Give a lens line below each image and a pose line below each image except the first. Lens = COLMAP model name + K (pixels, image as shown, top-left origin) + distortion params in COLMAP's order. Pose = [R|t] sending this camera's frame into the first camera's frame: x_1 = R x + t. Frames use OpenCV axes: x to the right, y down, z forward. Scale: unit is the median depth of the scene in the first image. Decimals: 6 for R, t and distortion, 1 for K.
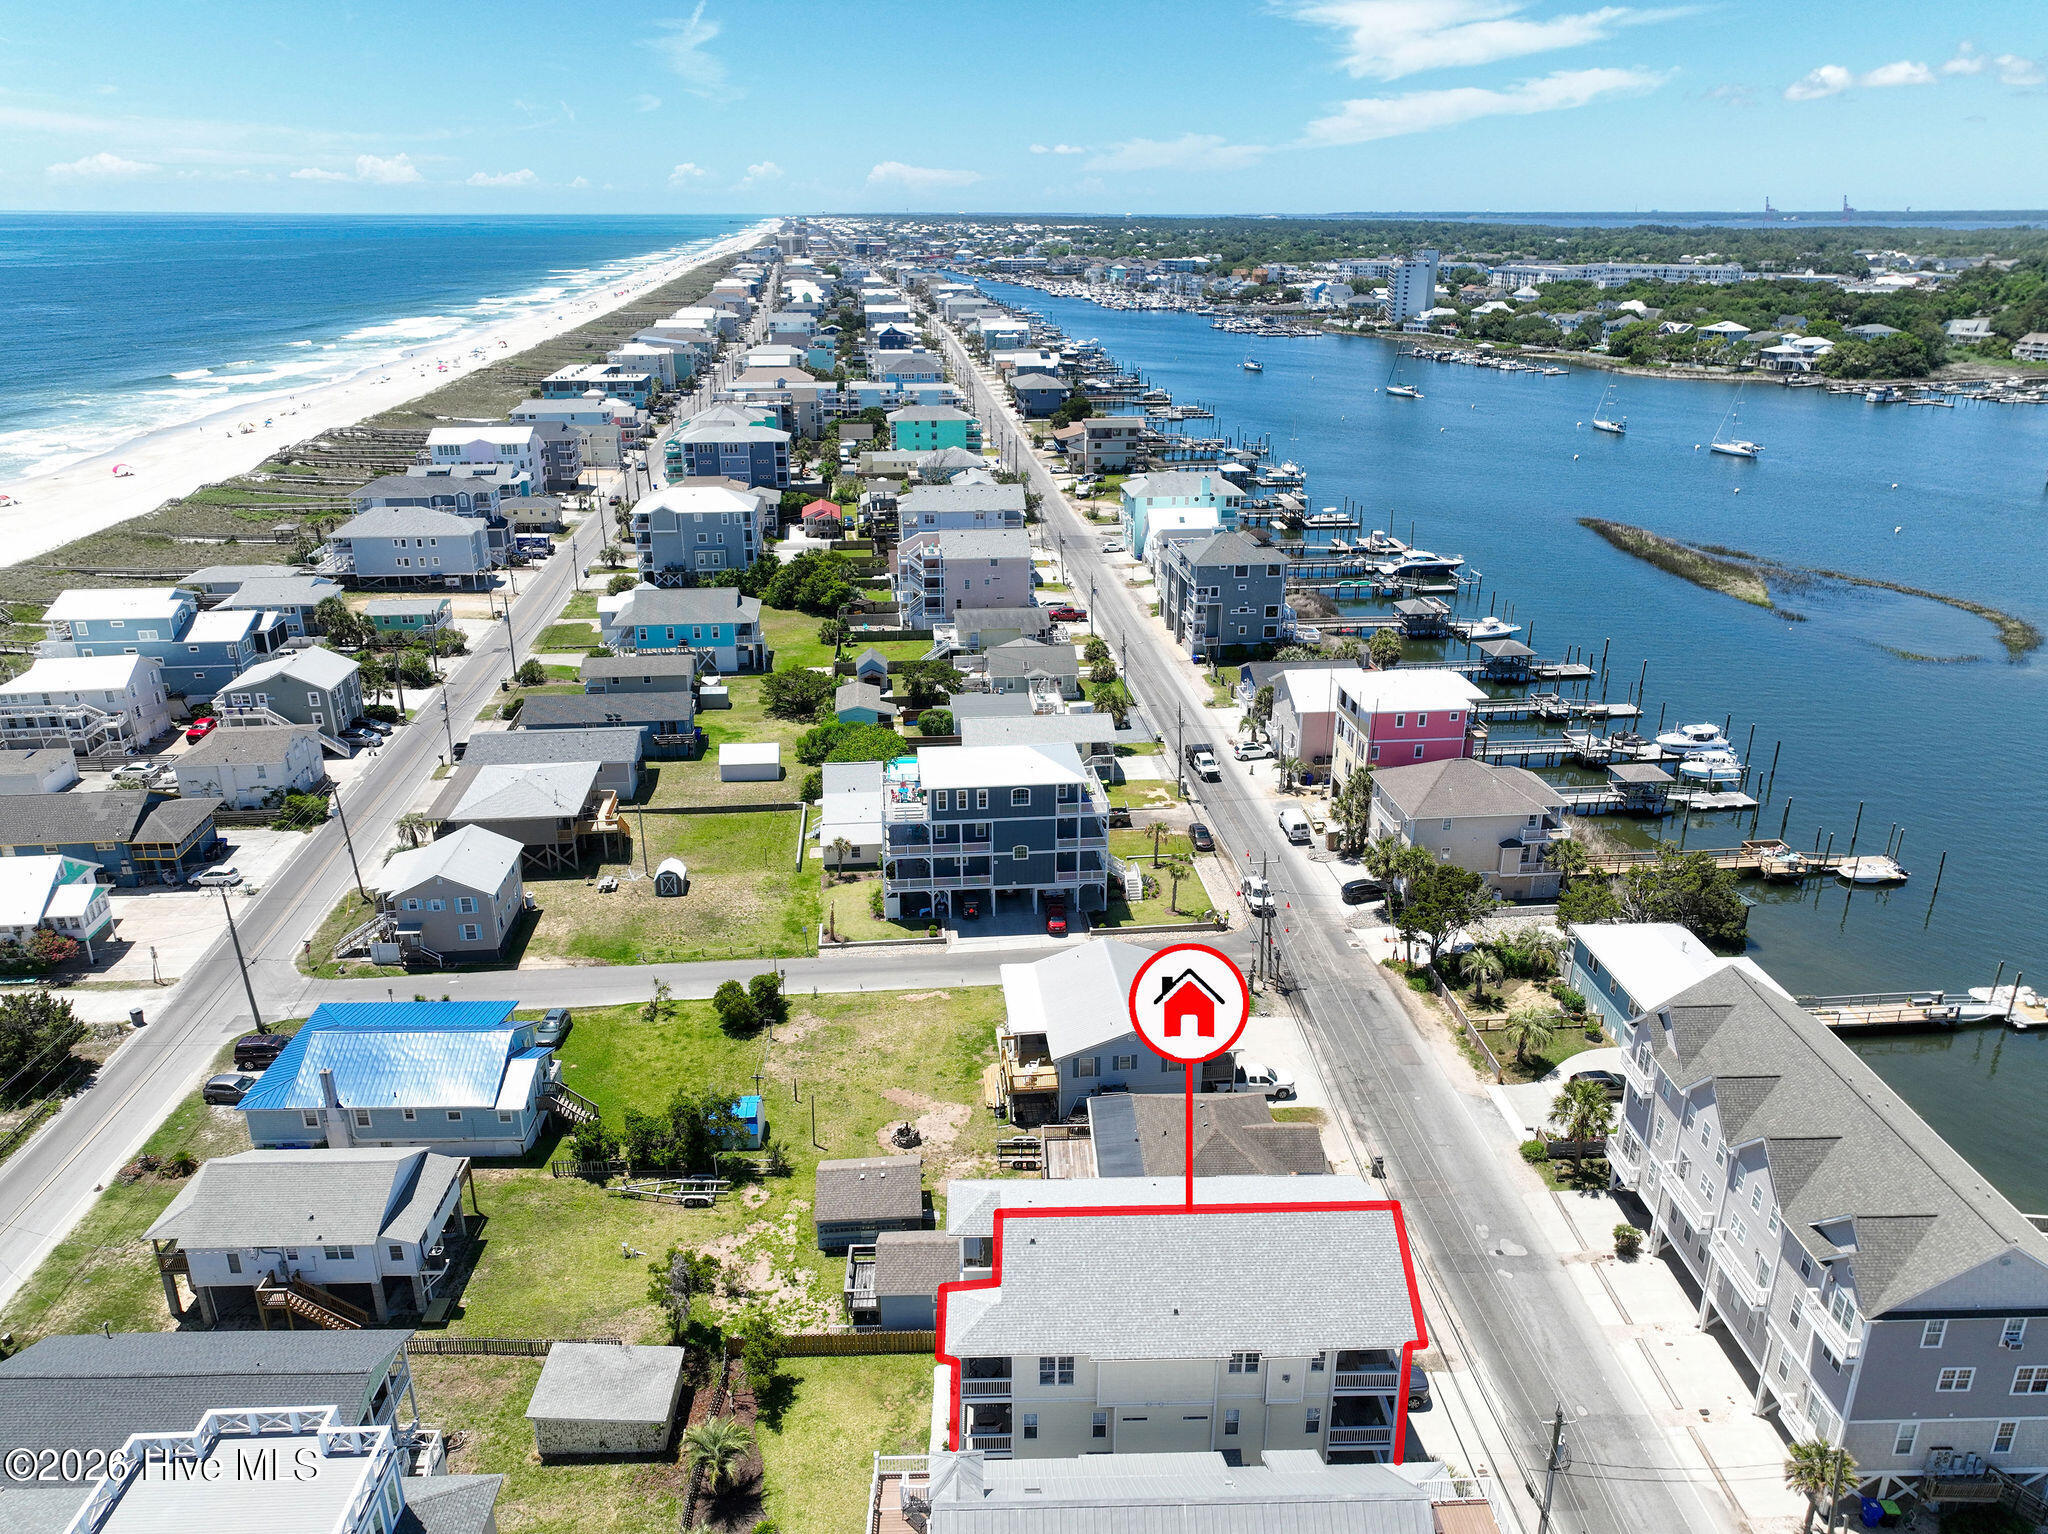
lens RADIAL K [[1441.7, 0, 1024.0], [0, 1441.7, 767.0], [0, 0, 1]] dist [0.005978, 0.008829]
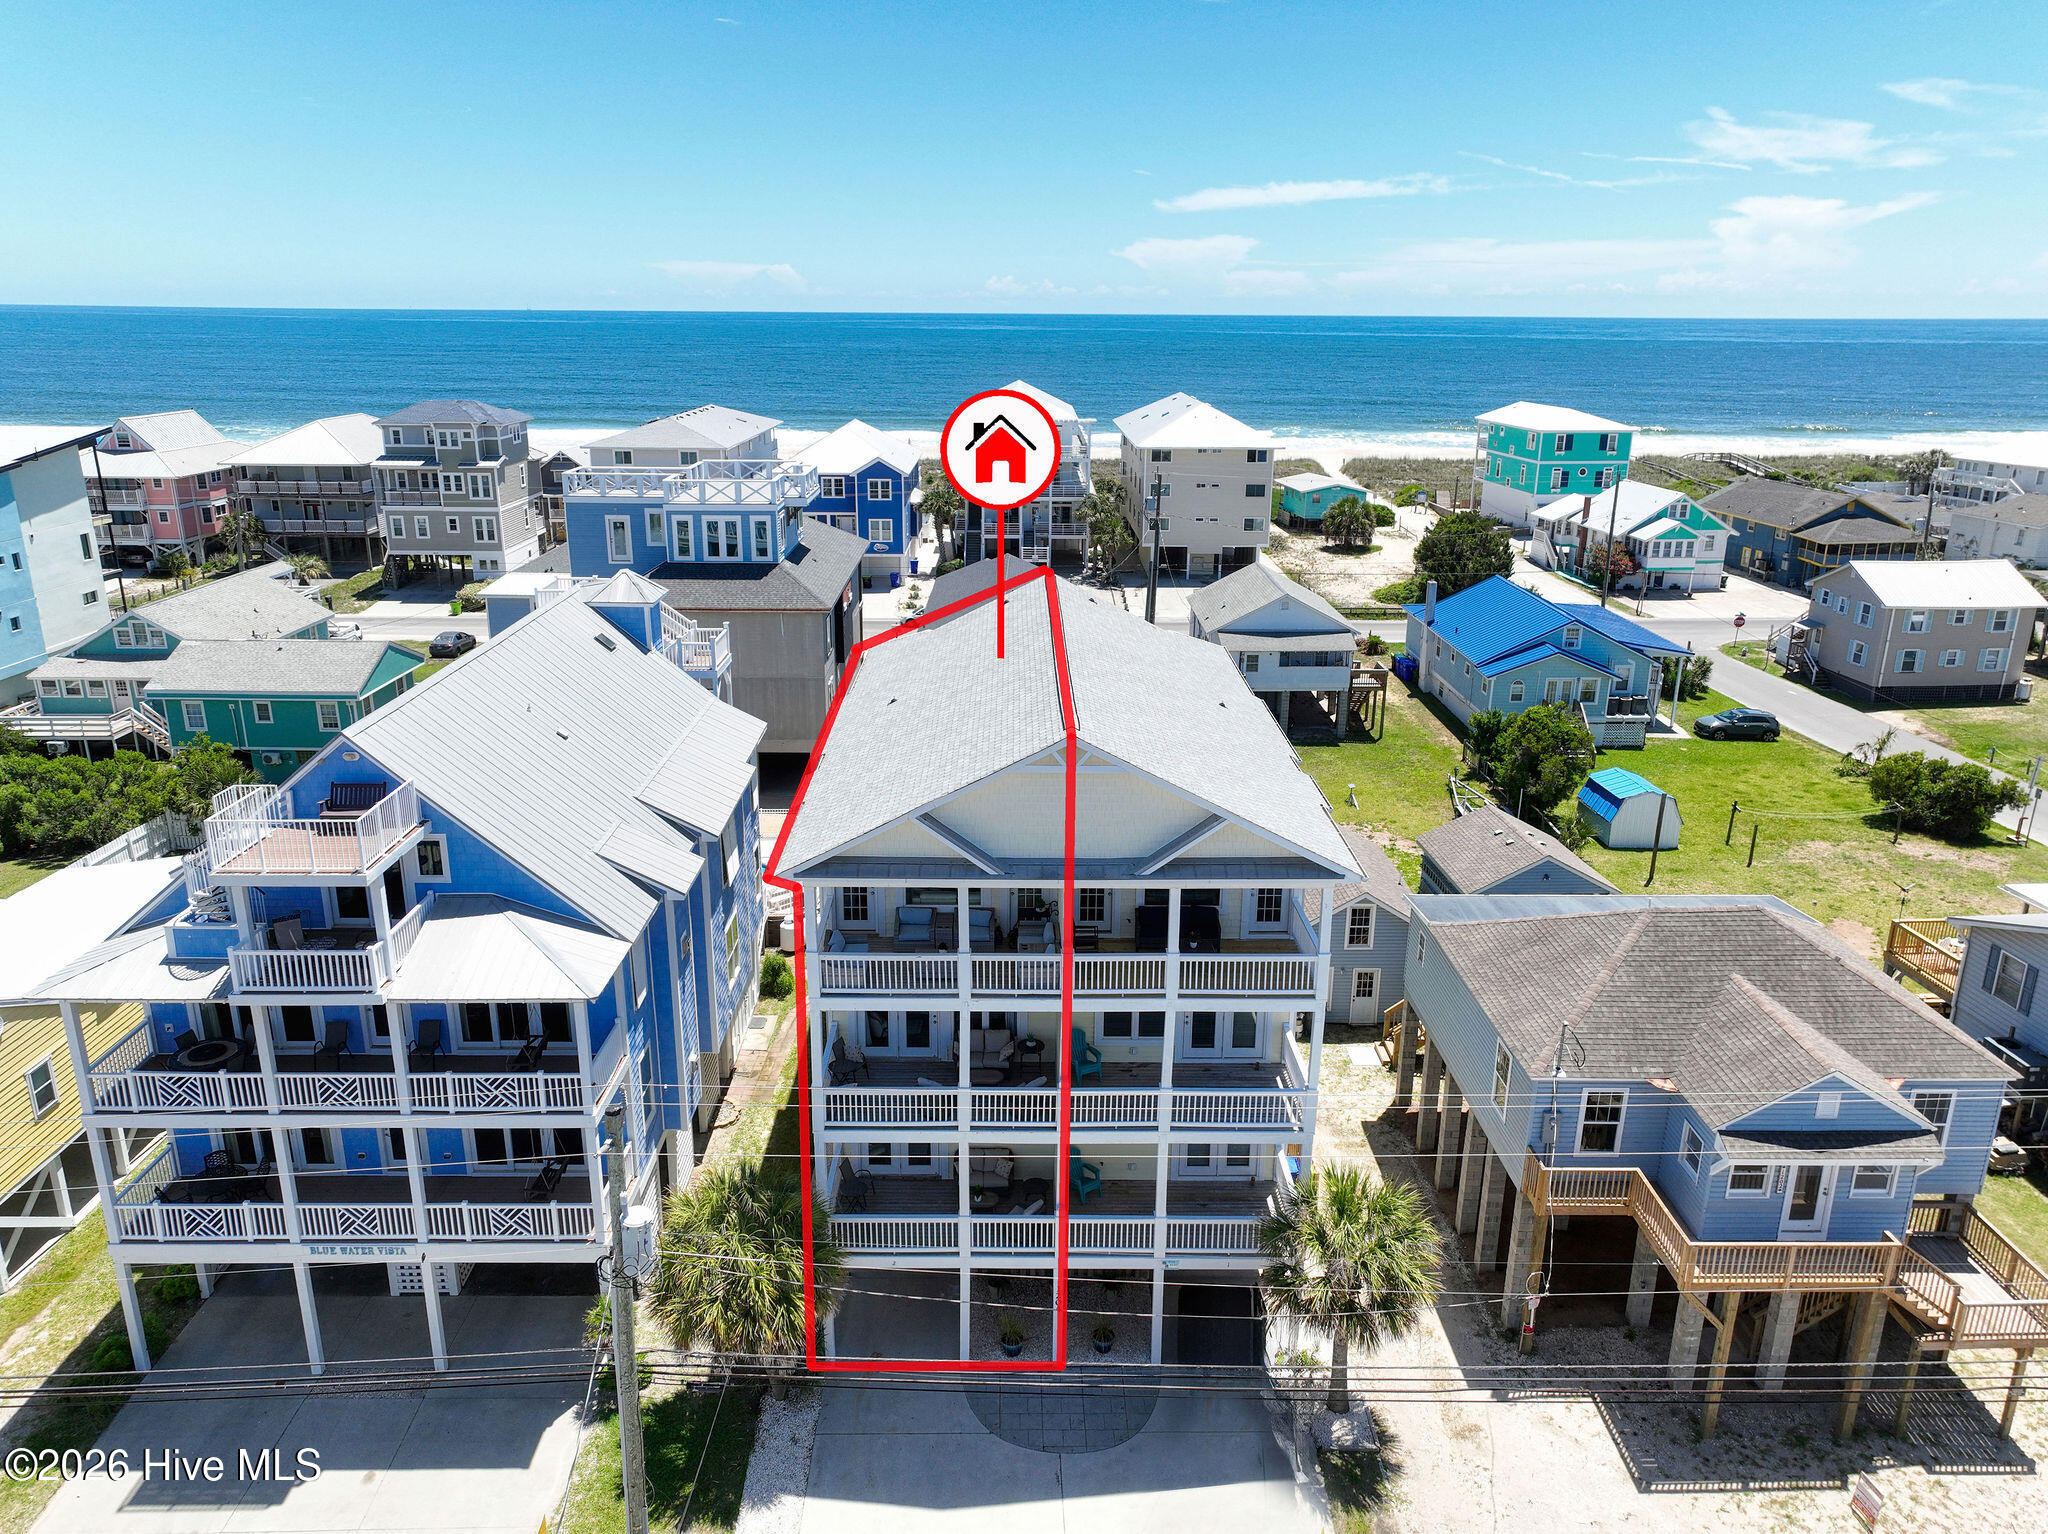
lens RADIAL K [[1441.7, 0, 1024.0], [0, 1441.7, 767.0], [0, 0, 1]] dist [0.005978, 0.008829]
pose [[-0.022147, 0.298384, -0.954189, 0.315990], [-0.369250, 0.884498, 0.285161, 0.095524], [0.929066, 0.358650, 0.090589, 0.460984]]
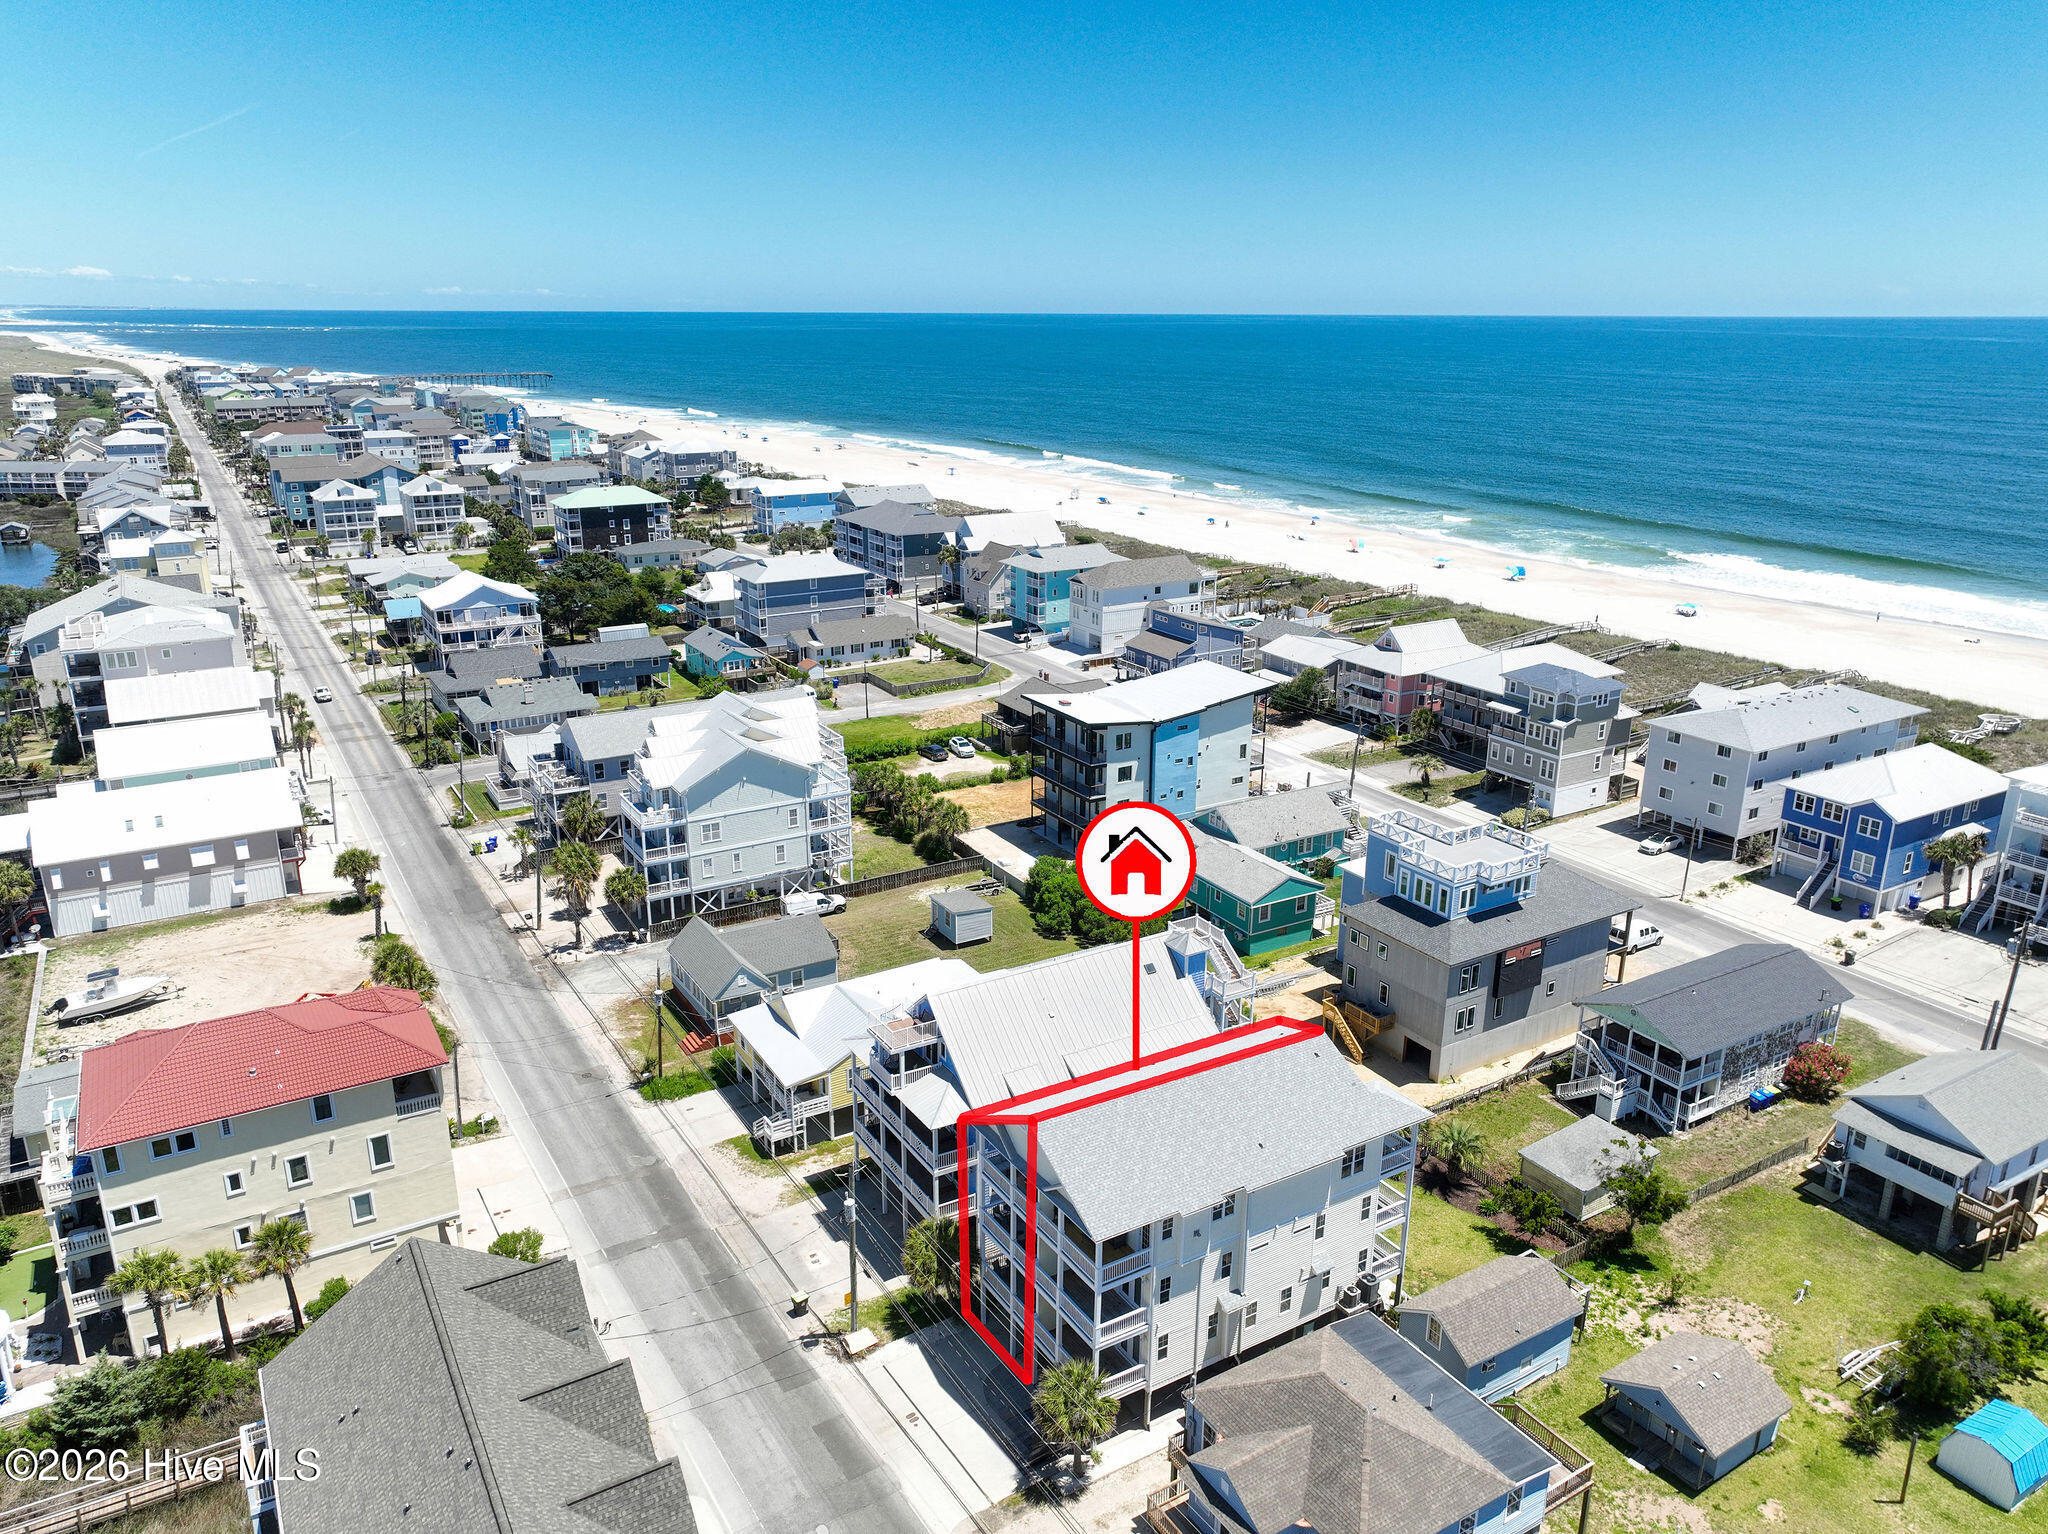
lens RADIAL K [[1441.7, 0, 1024.0], [0, 1441.7, 767.0], [0, 0, 1]] dist [0.005978, 0.008829]
pose [[-0.870897, 0.142199, -0.470445, 0.335182], [-0.186089, 0.790544, 0.583447, -0.231582], [0.454873, 0.595667, -0.662021, 0.733934]]
